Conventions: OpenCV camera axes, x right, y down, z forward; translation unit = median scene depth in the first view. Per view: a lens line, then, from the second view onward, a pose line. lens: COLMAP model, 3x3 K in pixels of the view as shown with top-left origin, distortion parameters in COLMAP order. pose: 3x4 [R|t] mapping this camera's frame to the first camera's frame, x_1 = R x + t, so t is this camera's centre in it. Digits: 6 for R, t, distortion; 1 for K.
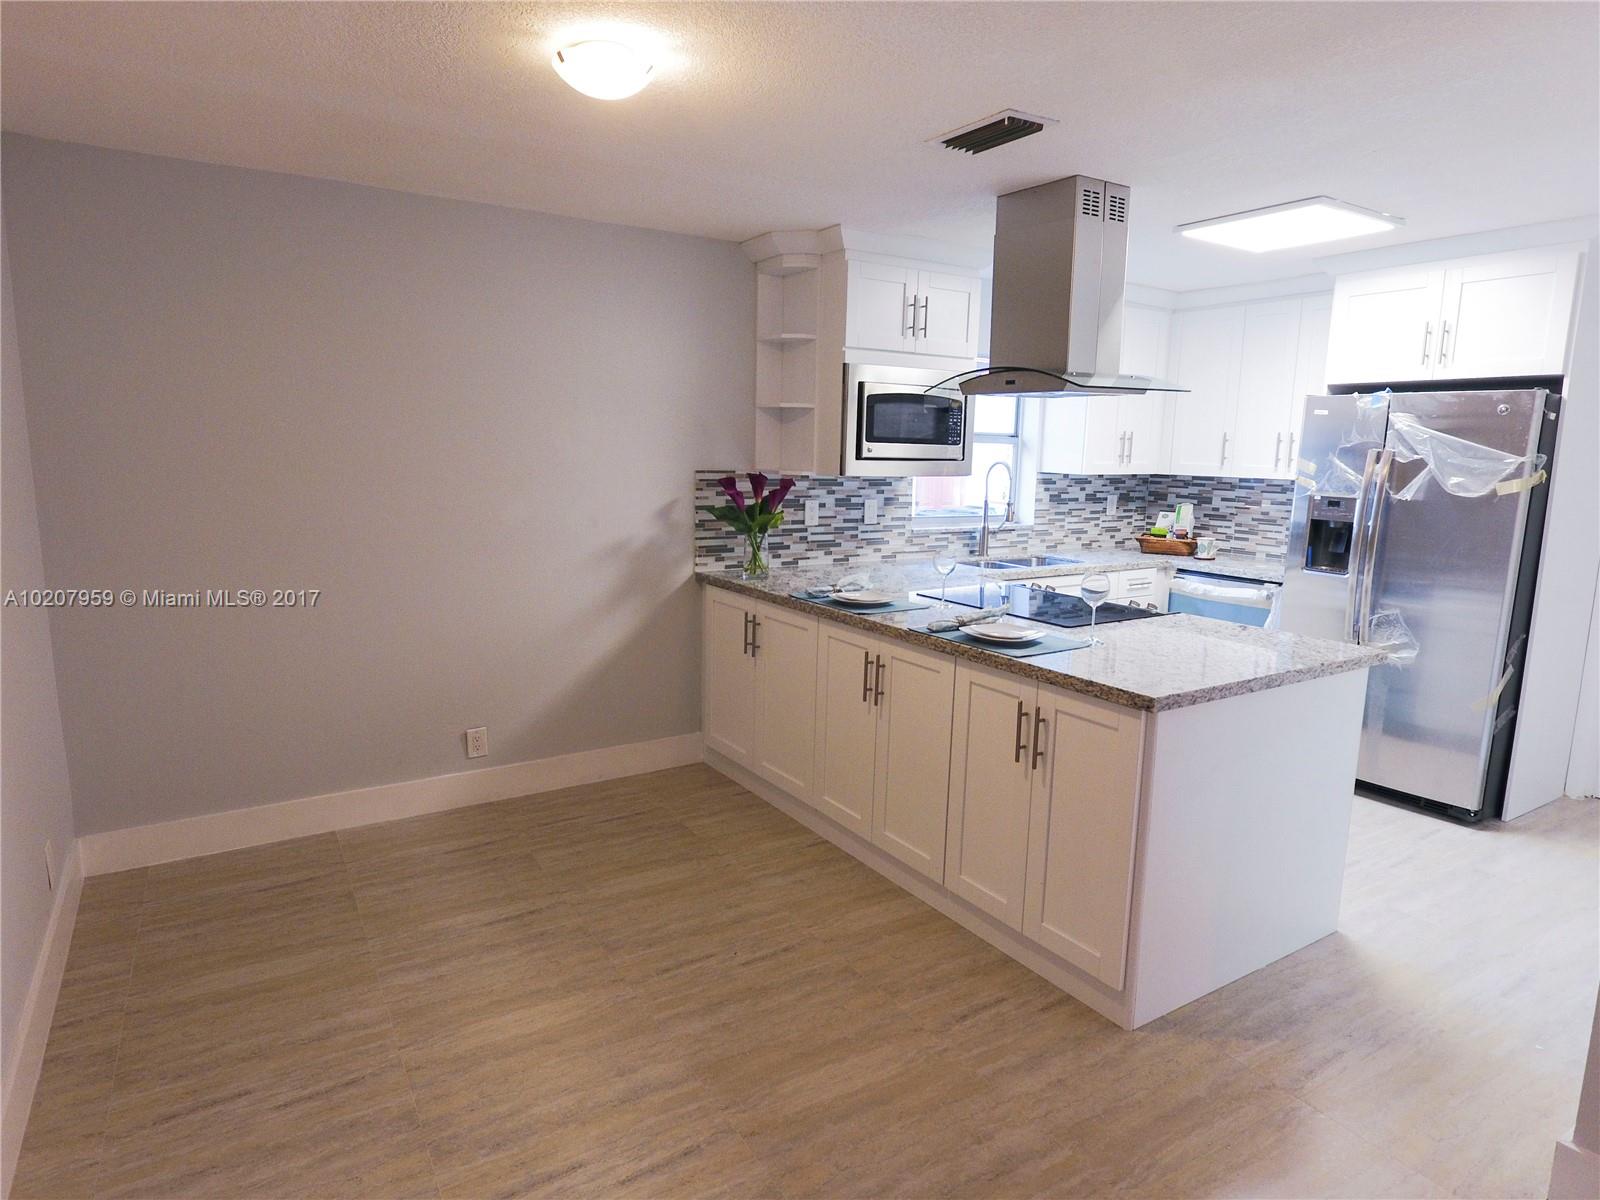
lens RADIAL K [[934.4, 0, 797.4], [0, 934.4, 597.4], [0, 0, 1]] dist [-0.006027, 0.002250]
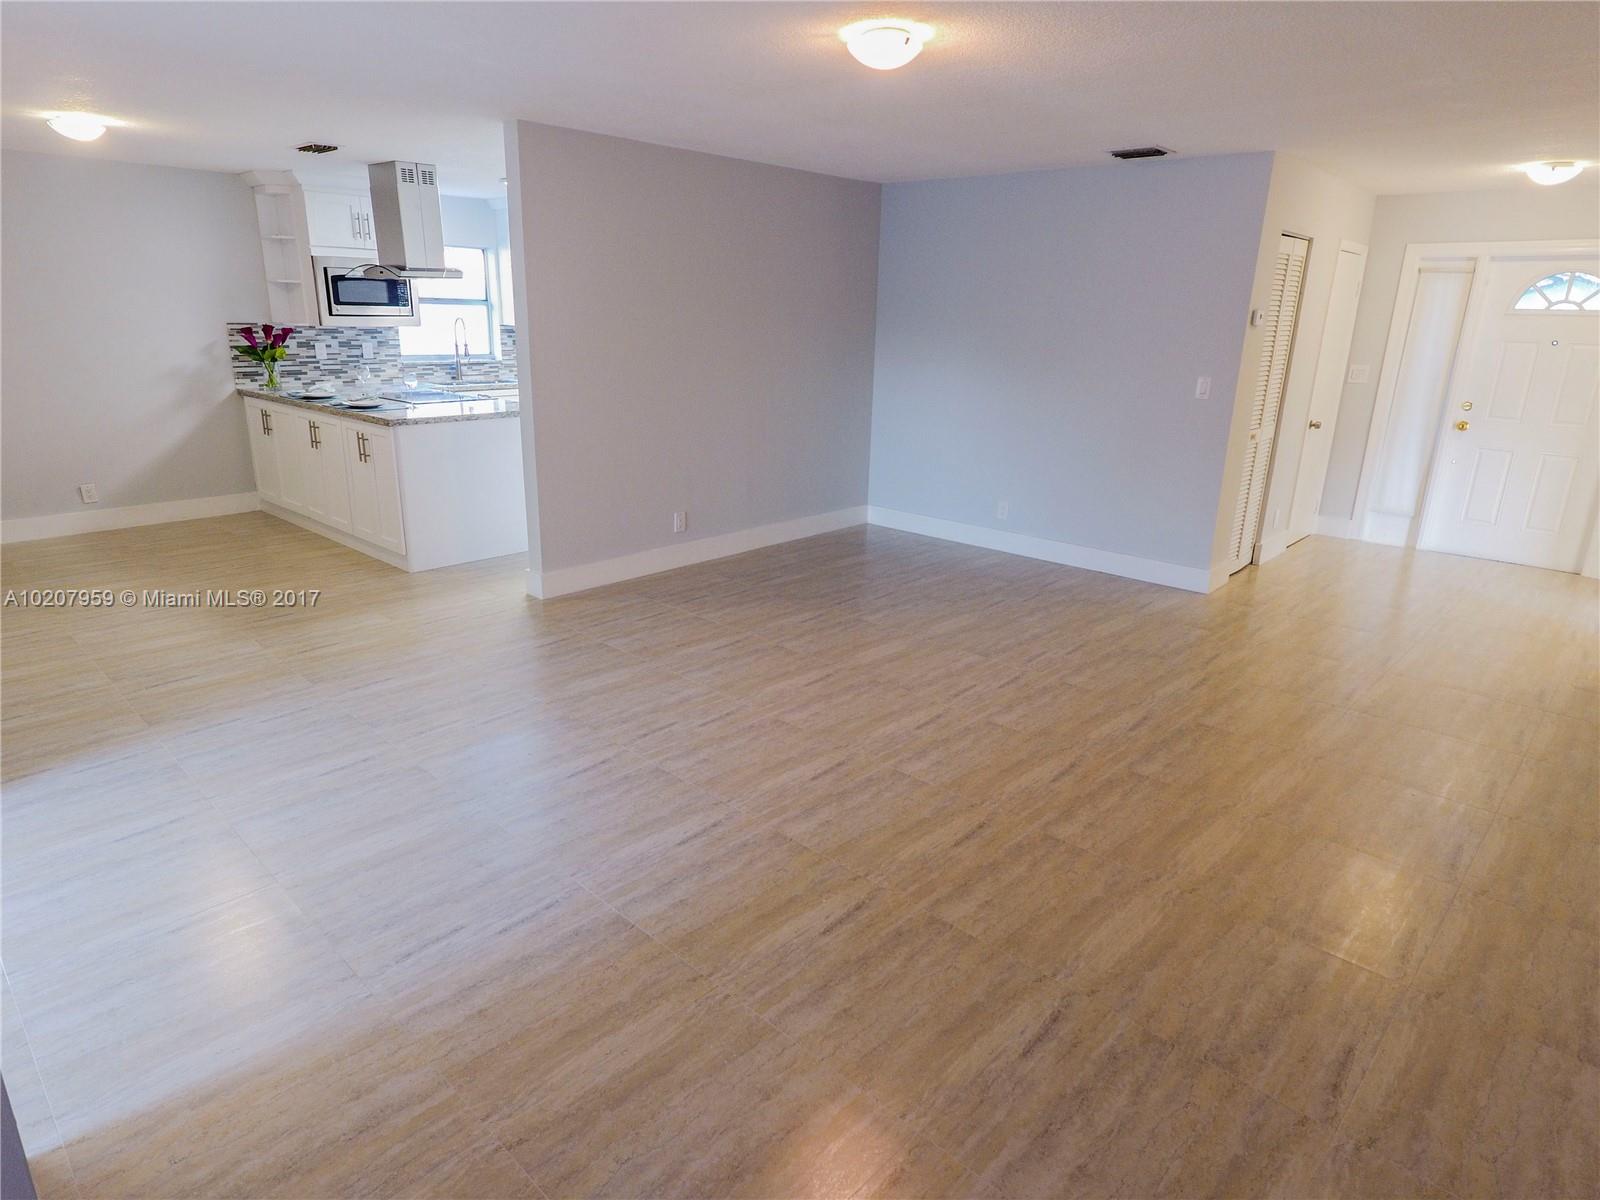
lens RADIAL K [[934.4, 0, 799.9], [0, 934.4, 601.5], [0, 0, 1]] dist [-0.006027, 0.002250]
pose [[0.966715, -0.072905, 0.245247, 0.409310], [0.036222, 0.987887, 0.150891, 0.128457], [-0.253277, -0.136985, 0.957646, -0.832368]]
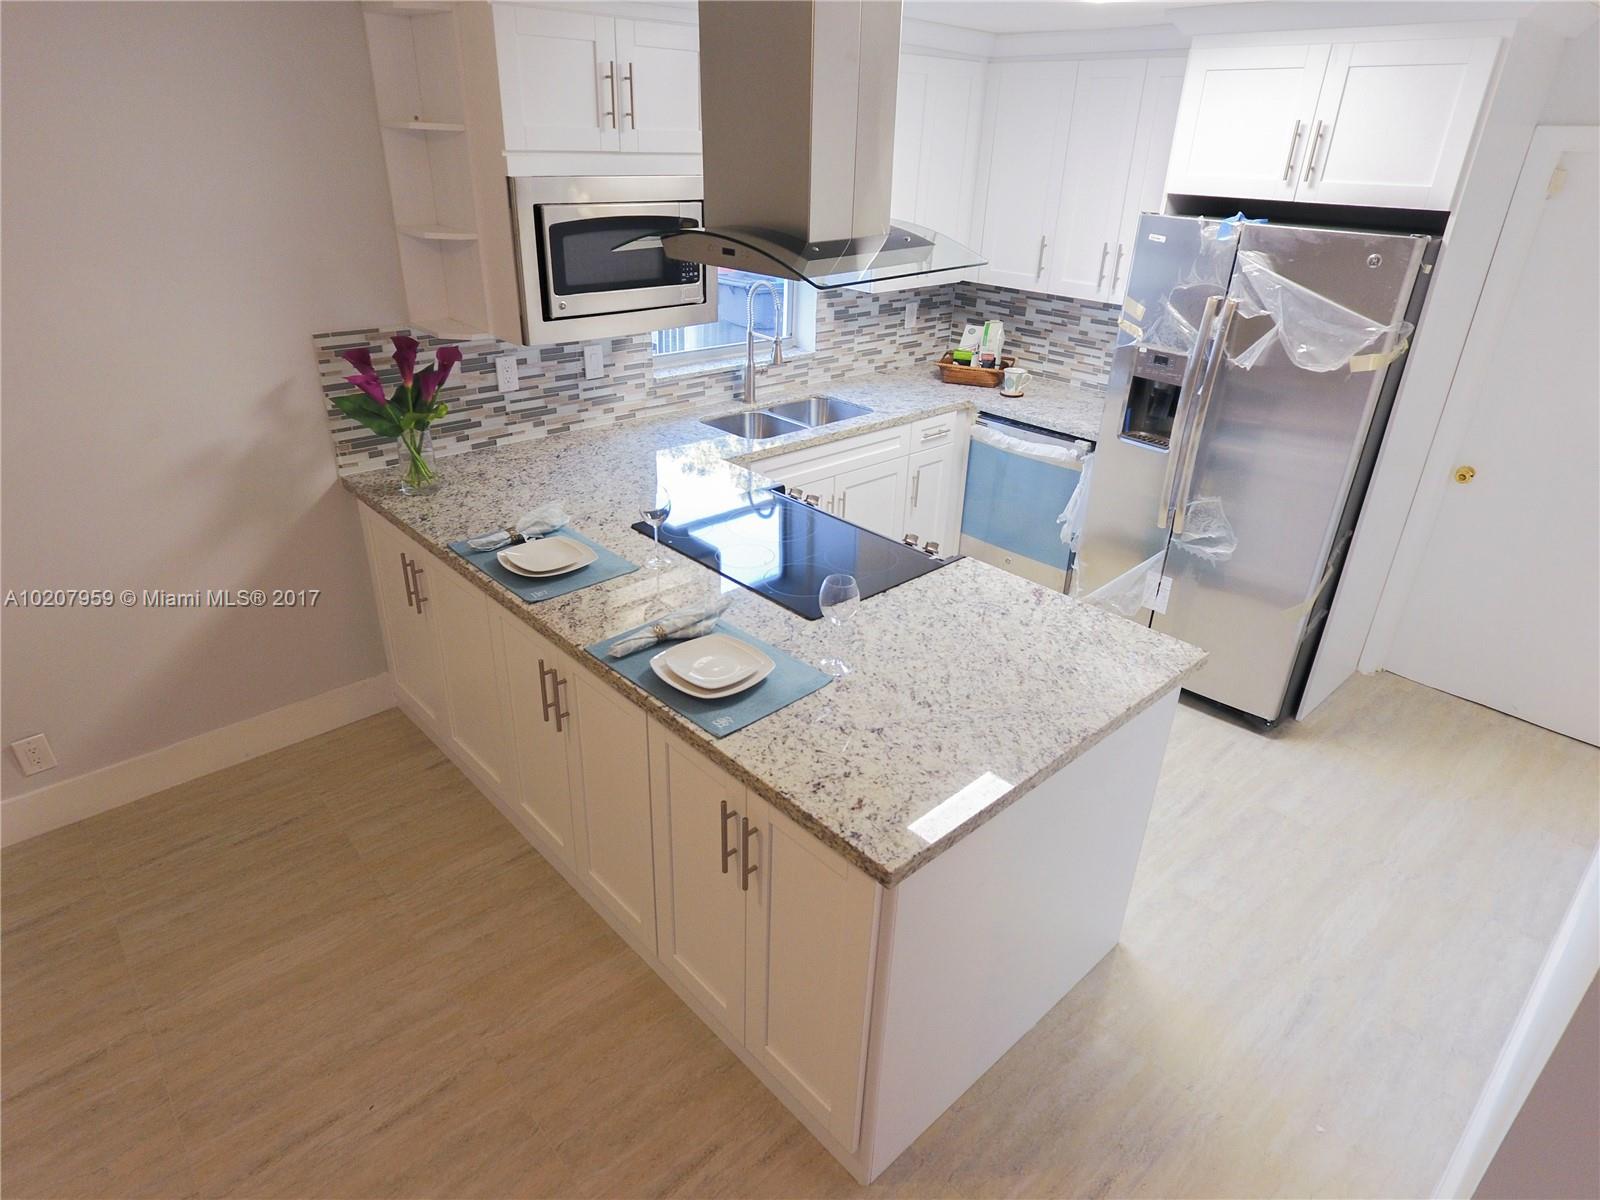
lens RADIAL K [[934.4, 0, 798.7], [0, 934.4, 598.3], [0, 0, 1]] dist [-0.006027, 0.002250]
pose [[0.983851, -0.071960, 0.163885, 0.116390], [0.019752, 0.953681, 0.300169, -0.148797], [-0.177895, -0.292085, 0.939702, 0.230337]]
